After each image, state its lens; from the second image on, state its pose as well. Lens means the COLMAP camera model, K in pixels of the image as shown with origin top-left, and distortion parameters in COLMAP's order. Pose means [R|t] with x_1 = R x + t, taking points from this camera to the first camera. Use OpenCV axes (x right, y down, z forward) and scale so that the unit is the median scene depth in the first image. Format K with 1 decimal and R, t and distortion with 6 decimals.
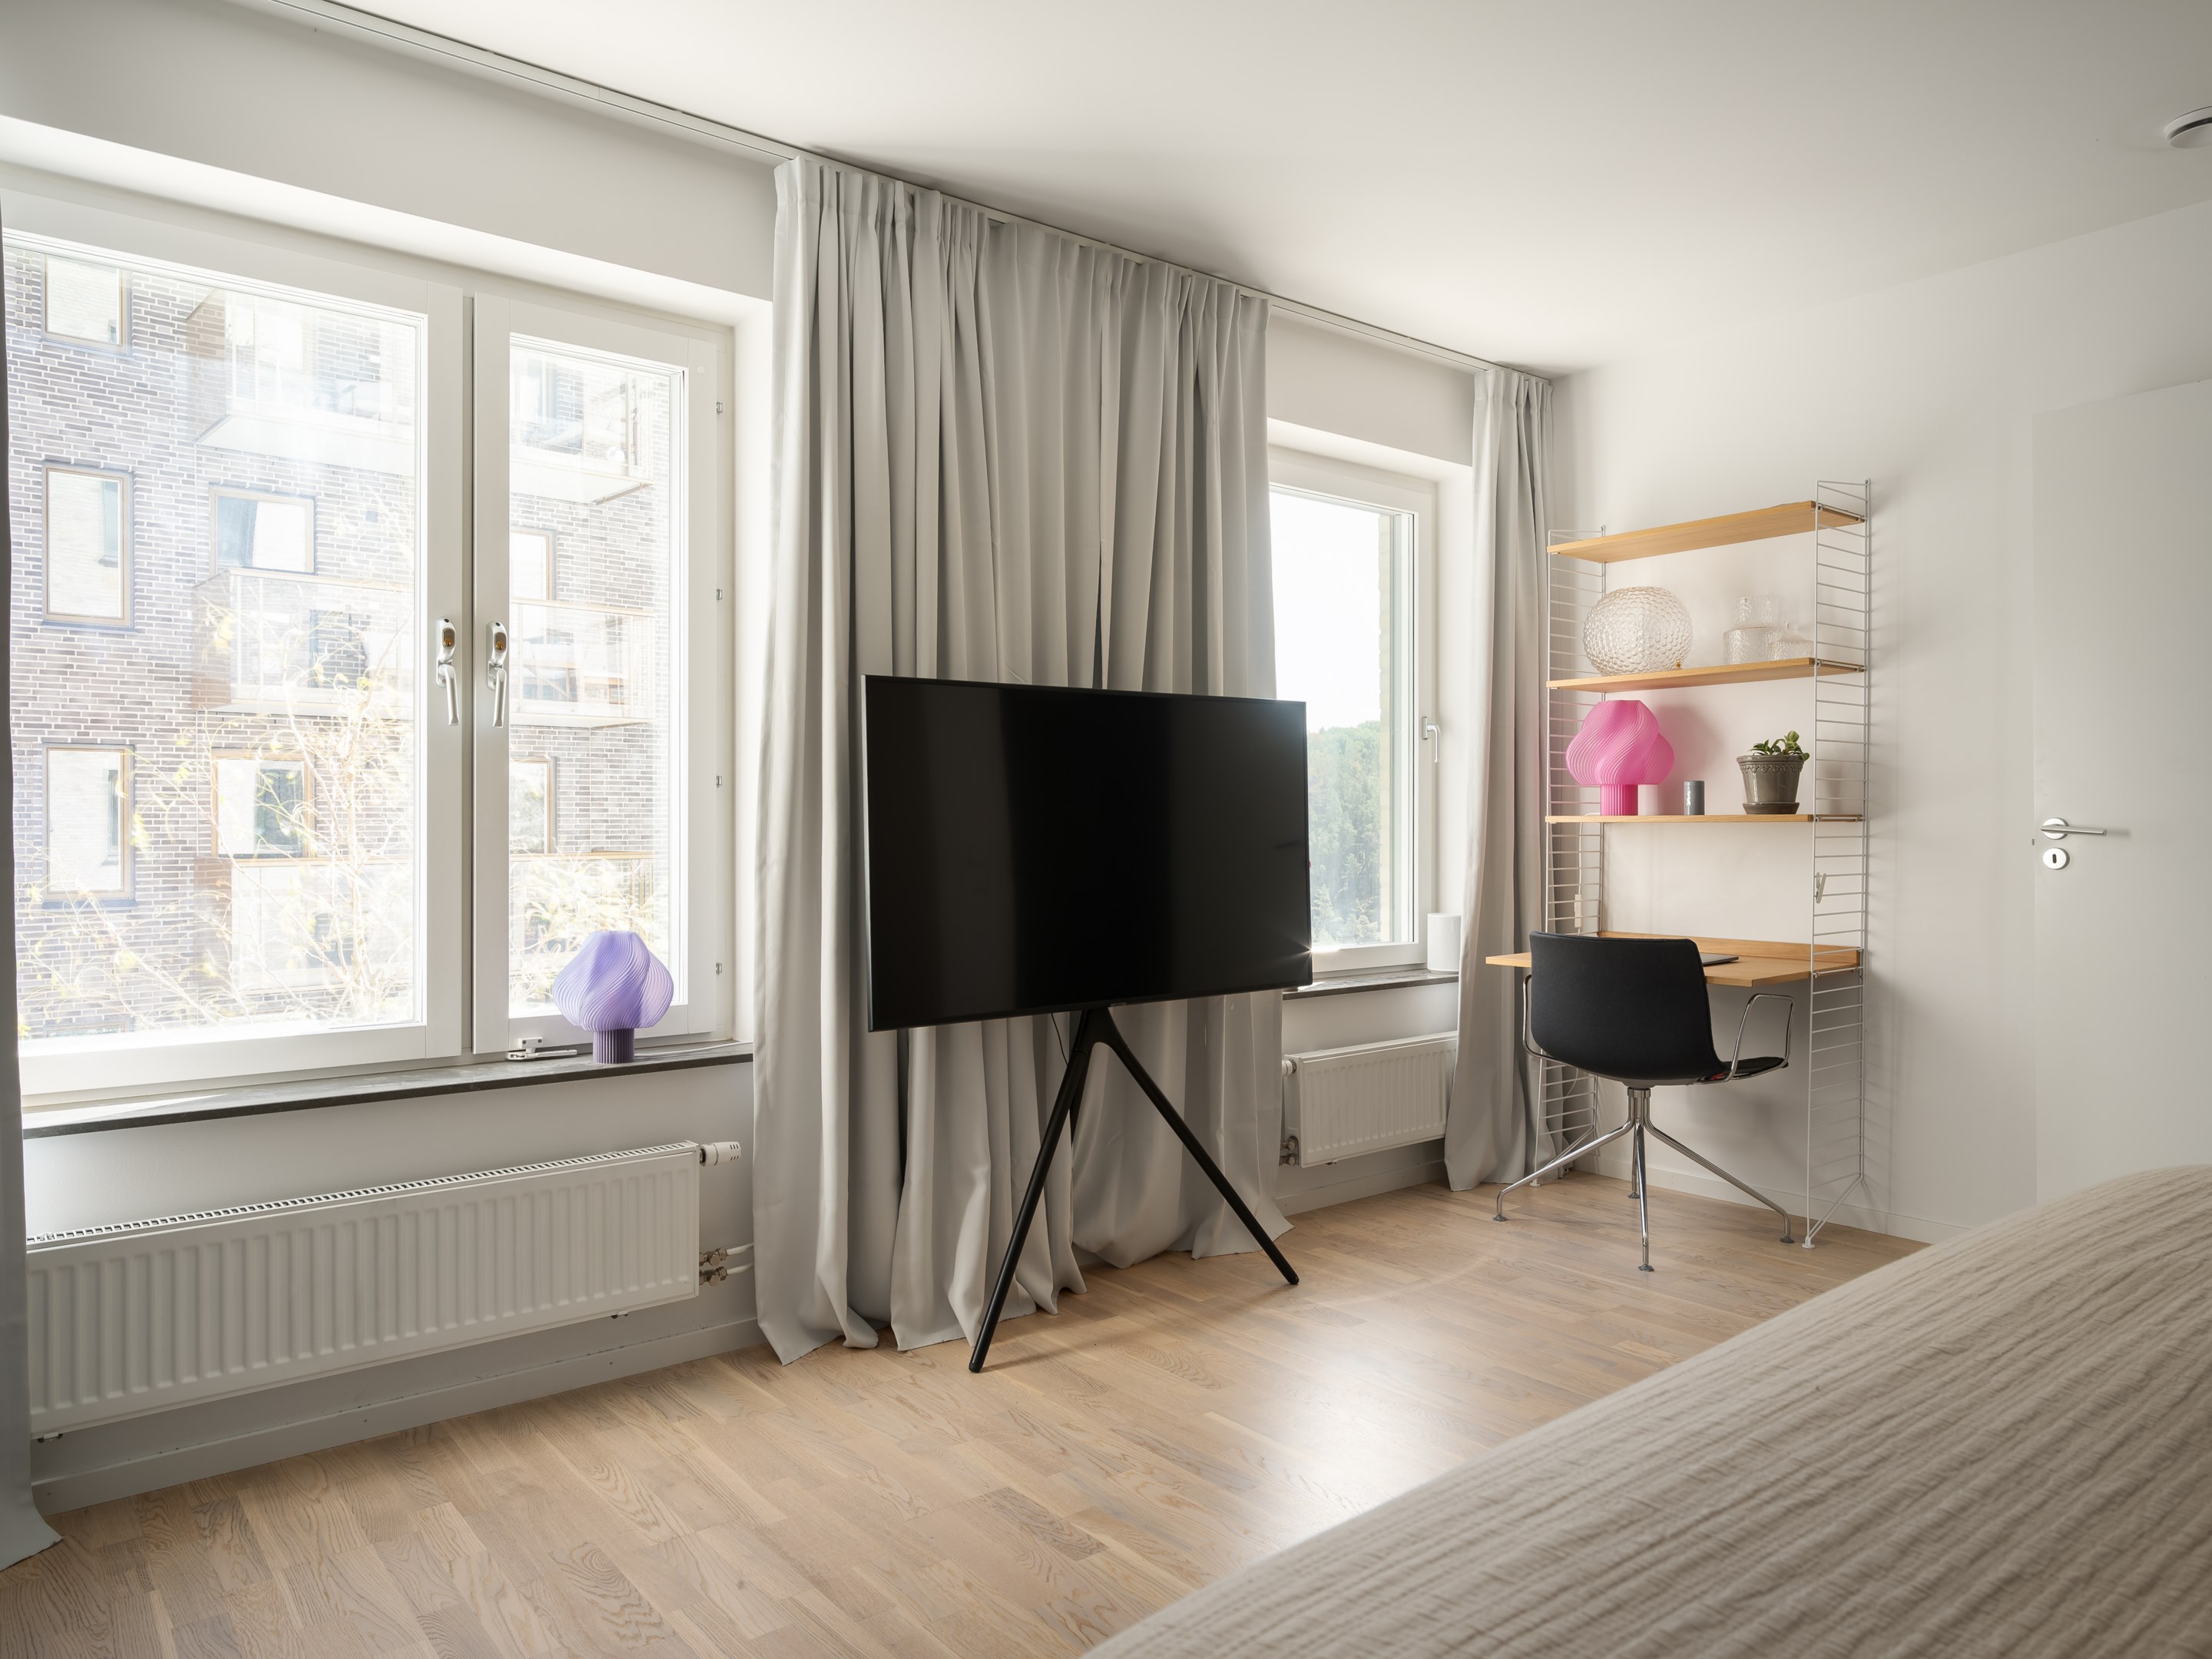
lens RADIAL K [[1435.3, 0, 1122.5], [0, 1435.3, 830.0], [0, 0, 1]] dist [-0.000106, 0.001807]
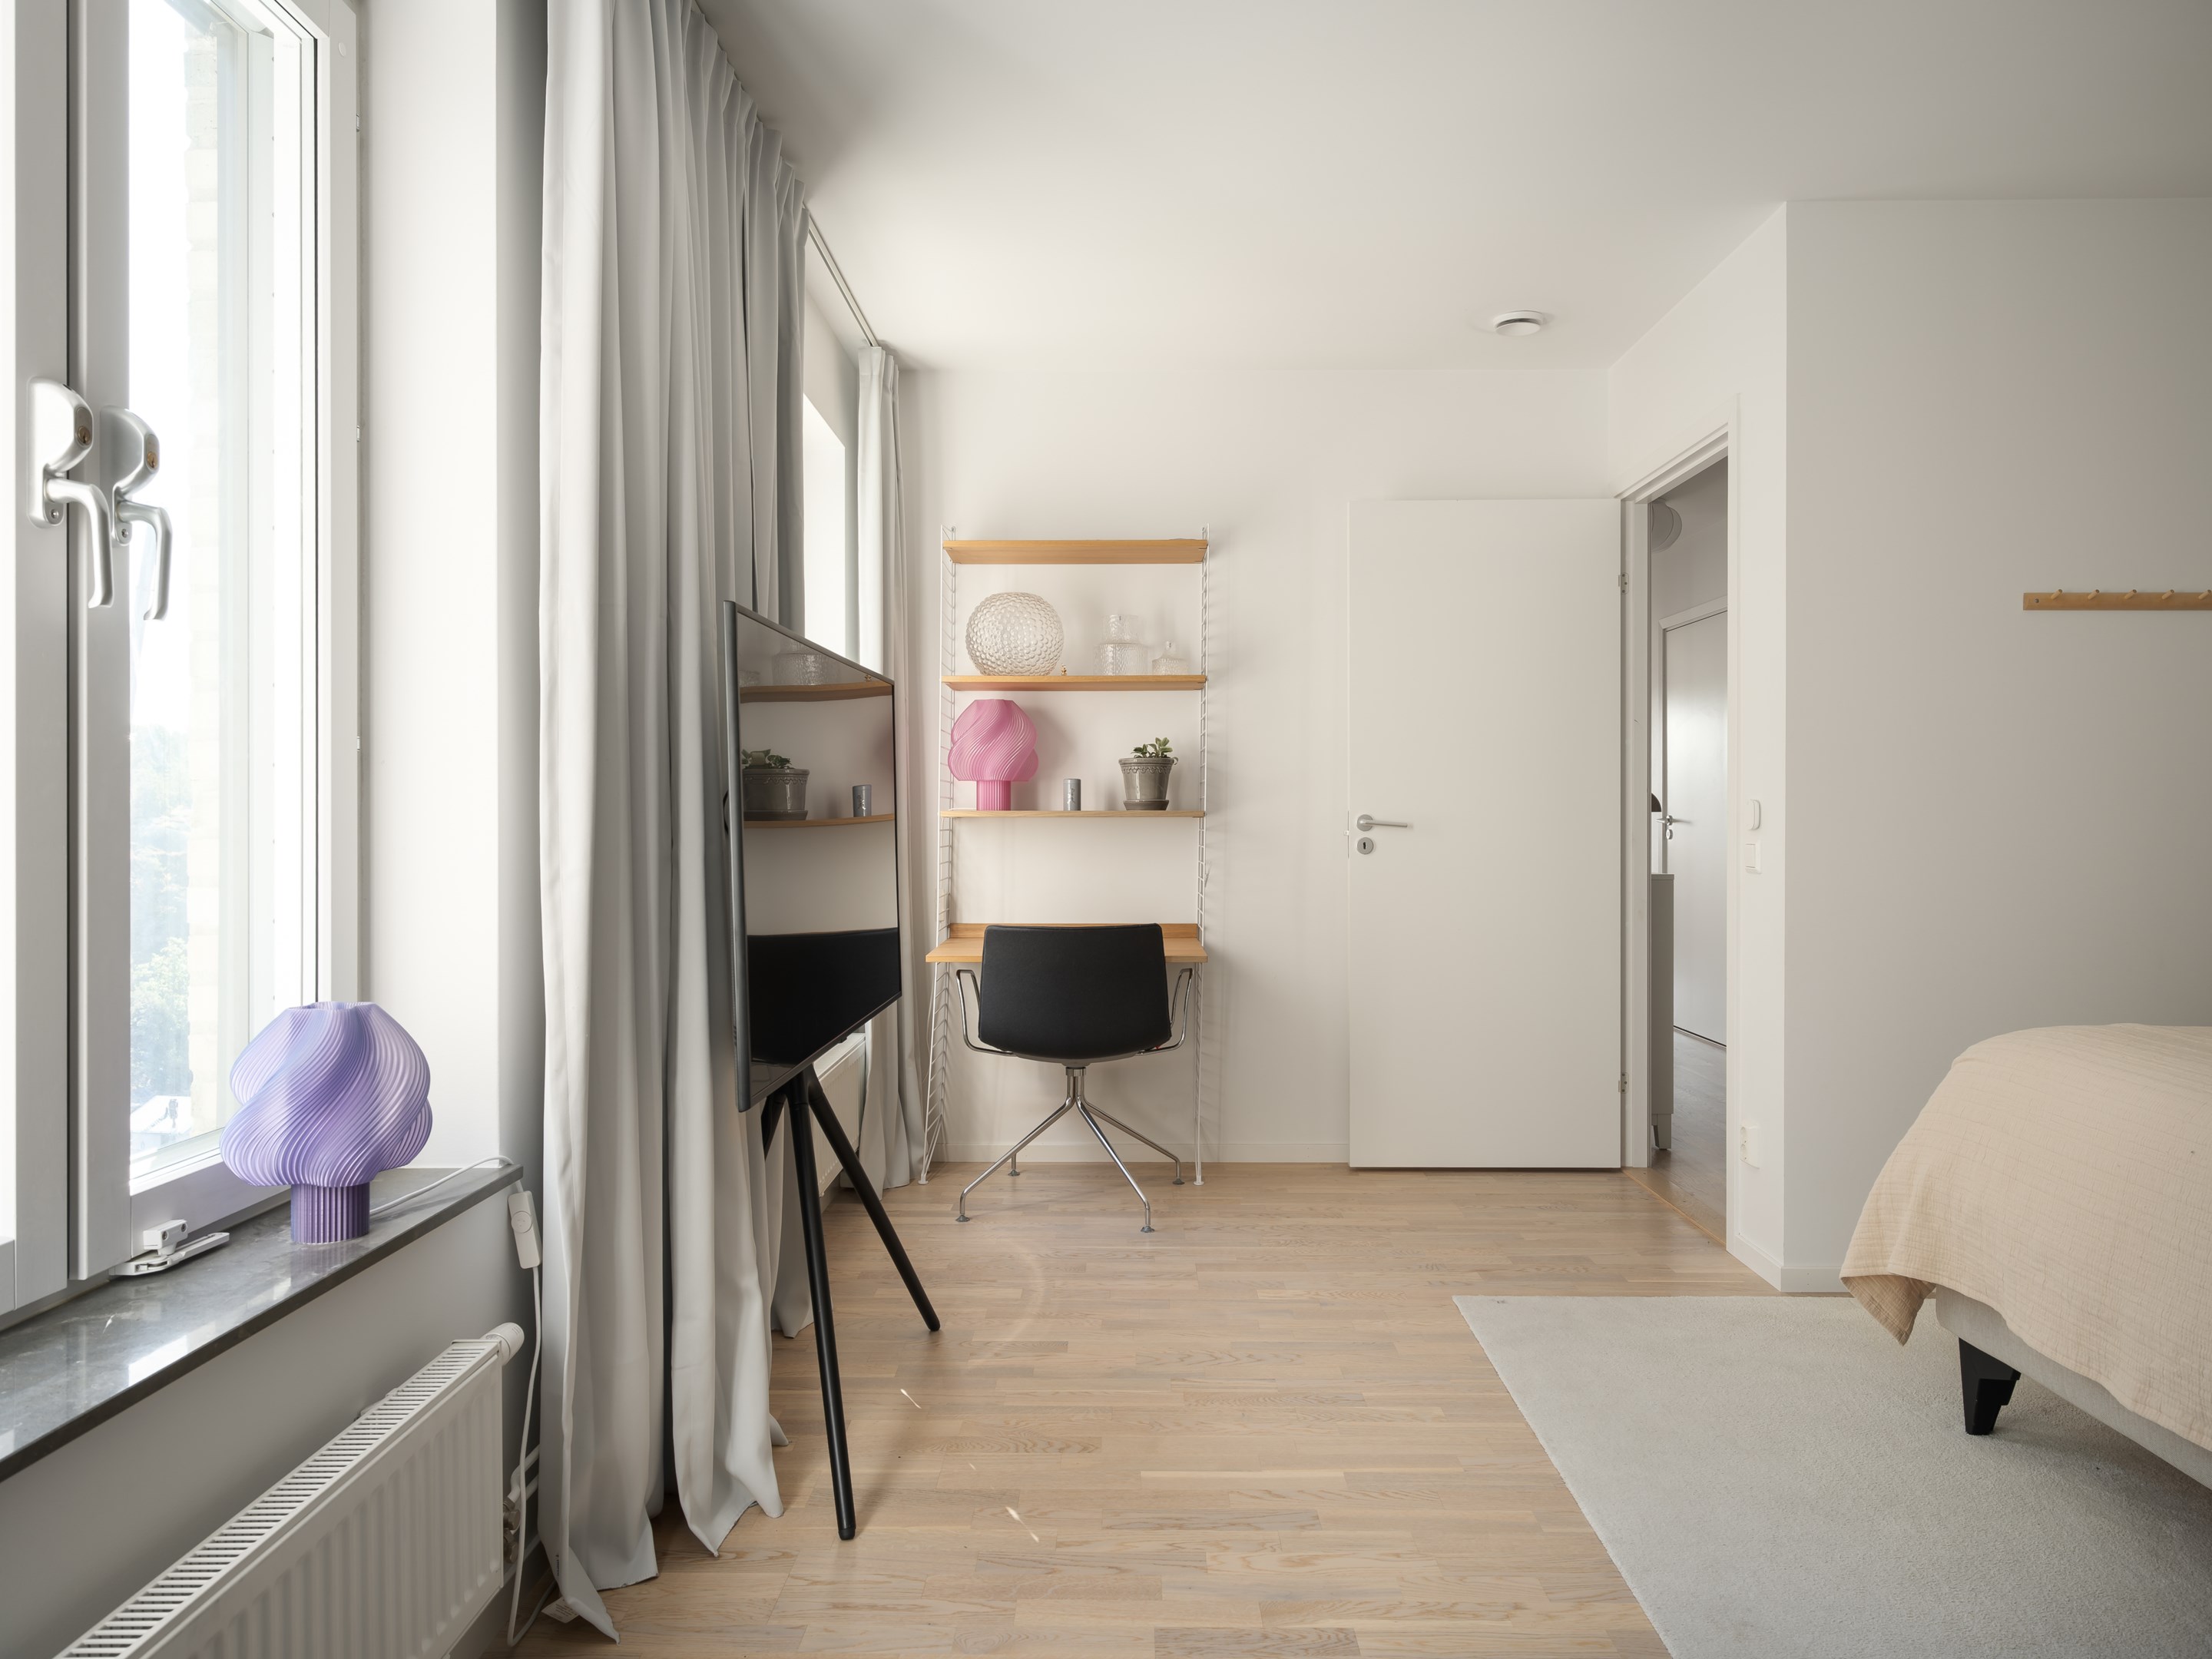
lens RADIAL K [[1435.3, 0, 1103.1], [0, 1435.3, 826.6], [0, 0, 1]] dist [-0.000106, 0.001807]
pose [[0.639468, -0.000420, 0.768818, -0.437787], [0.001619, 0.999998, -0.000800, 0.002720], [-0.768816, 0.001757, 0.639467, 0.302113]]
